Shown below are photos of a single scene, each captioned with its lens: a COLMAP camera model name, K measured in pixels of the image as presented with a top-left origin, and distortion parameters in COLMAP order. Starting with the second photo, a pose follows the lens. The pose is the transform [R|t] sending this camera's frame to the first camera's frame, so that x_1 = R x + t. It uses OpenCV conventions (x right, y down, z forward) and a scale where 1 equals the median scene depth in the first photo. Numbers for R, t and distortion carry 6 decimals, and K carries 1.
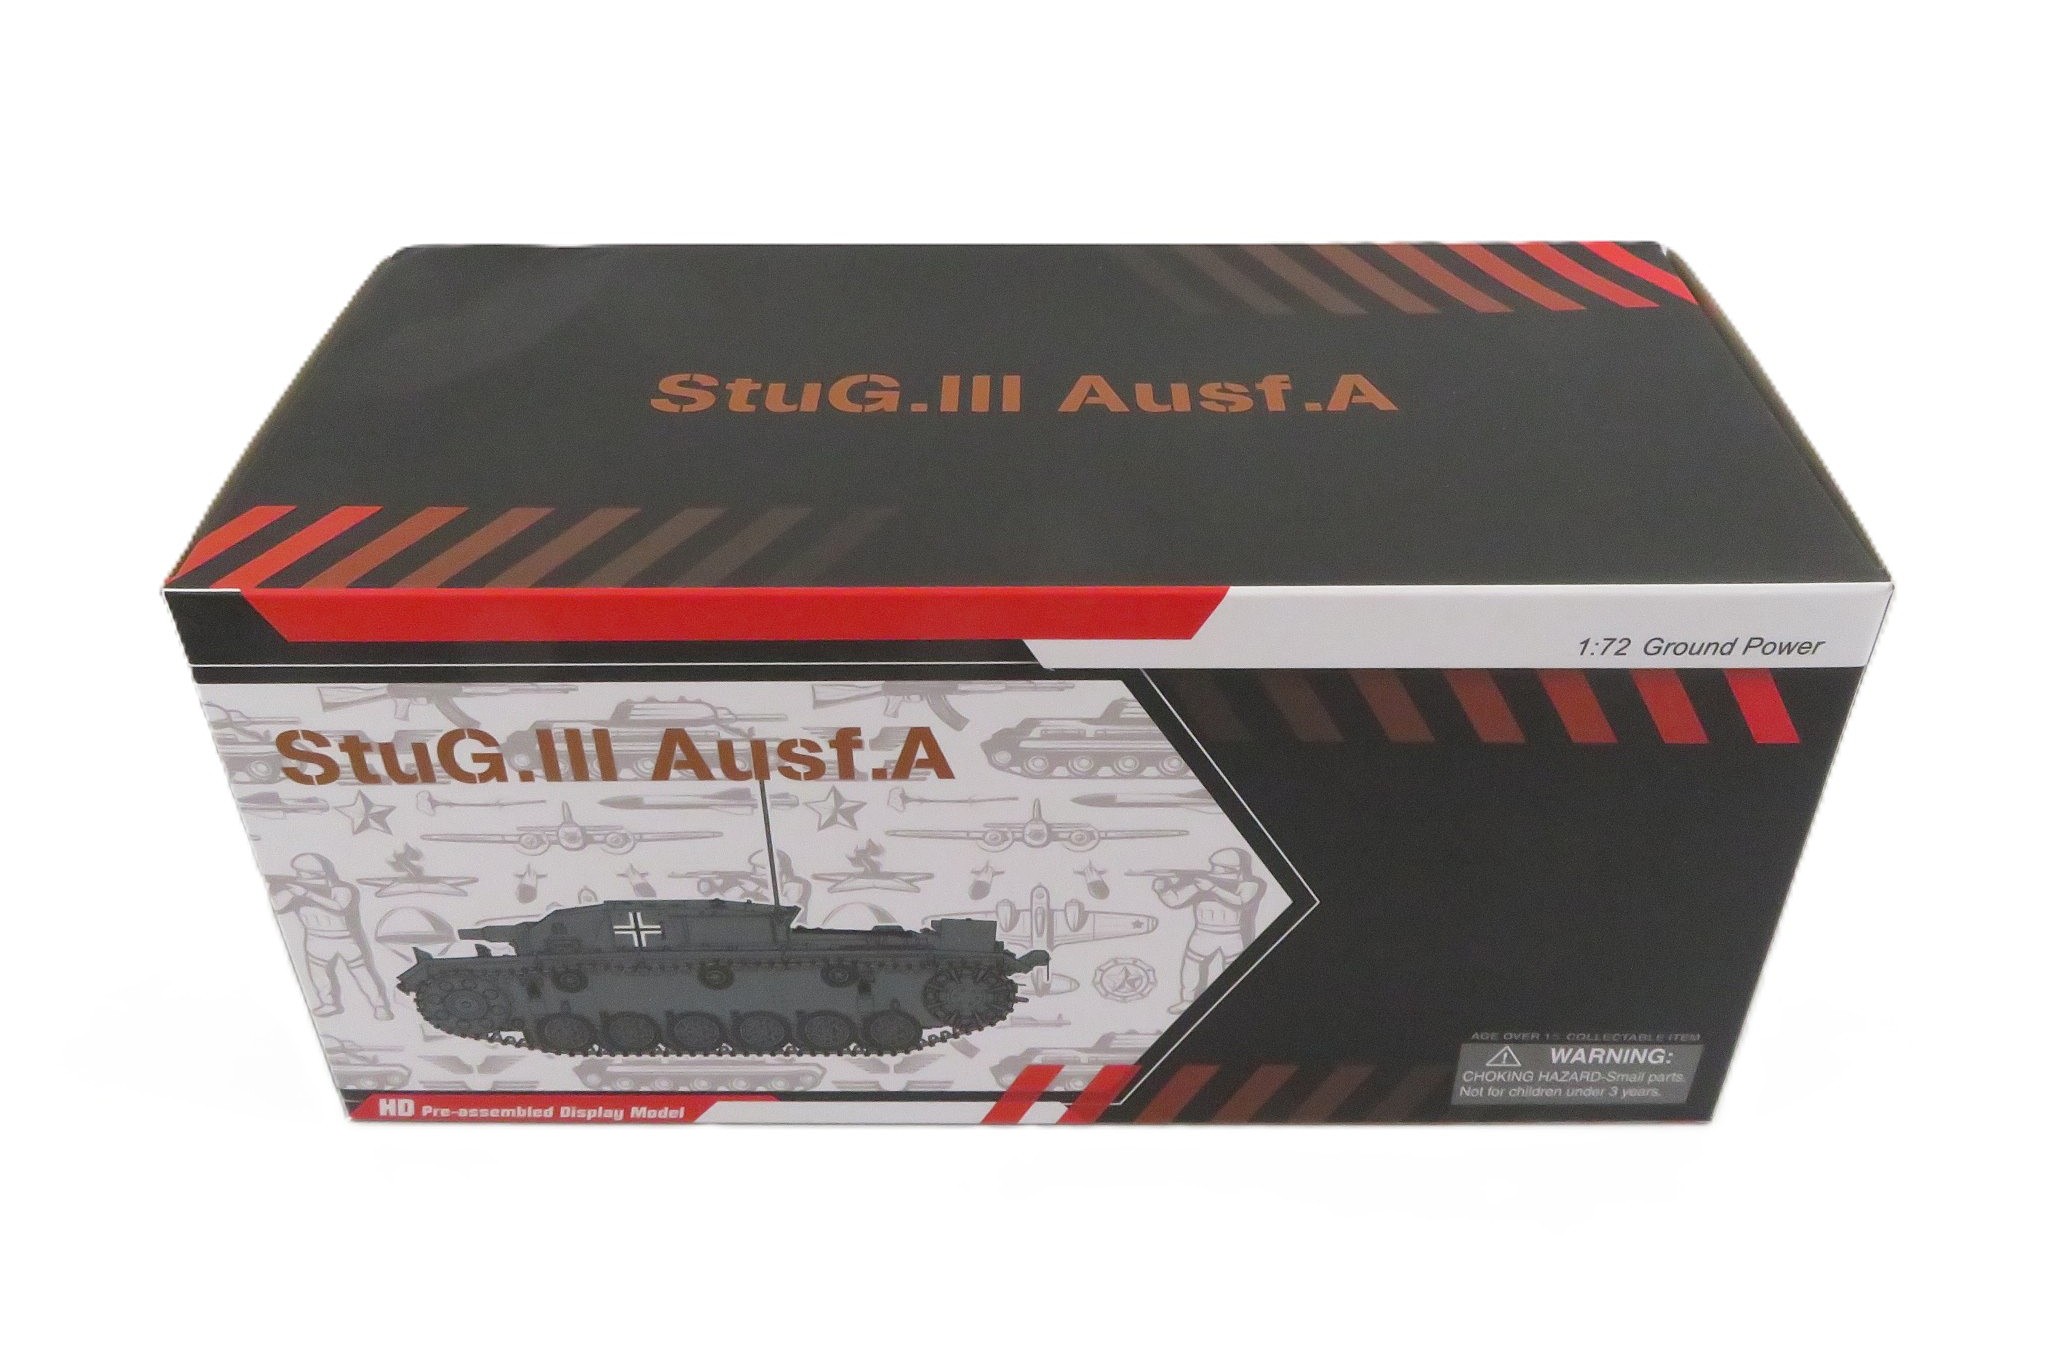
lens RADIAL K [[1803.2, 0, 1027.4], [0, 1803.2, 677.1], [0, 0, 1]] dist [0.053228, -0.038234]
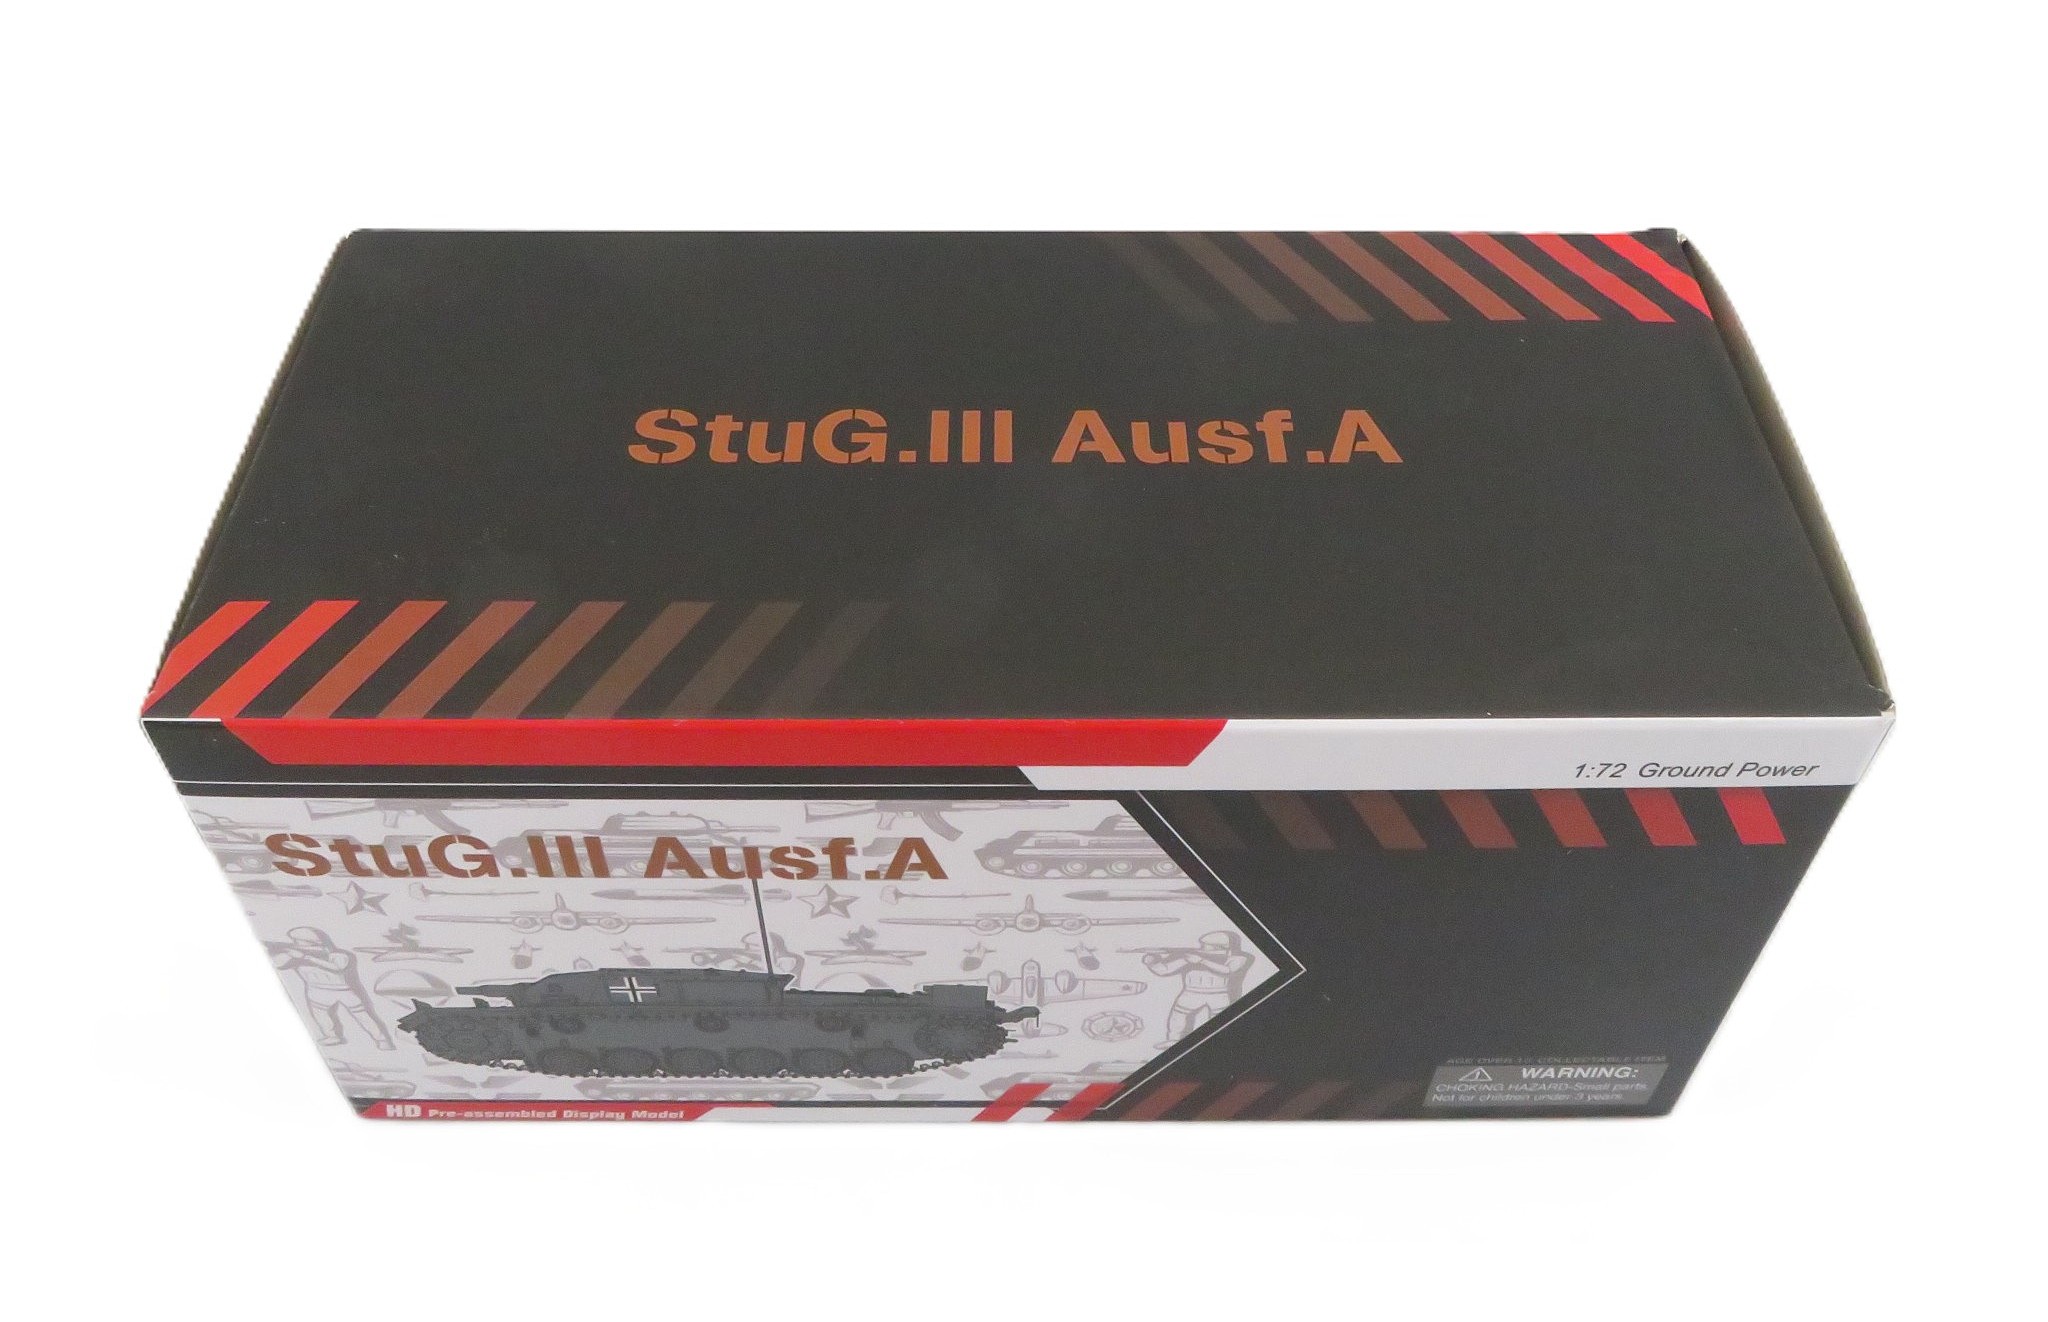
lens RADIAL K [[1795.1, 0, 1028.7], [0, 1795.1, 640.5], [0, 0, 1]] dist [0.029043, 0.015227]
pose [[0.999873, 0.003060, 0.015632, -0.010376], [-0.005682, 0.985325, 0.170593, -0.221327], [-0.014880, -0.170660, 0.985218, 0.035937]]
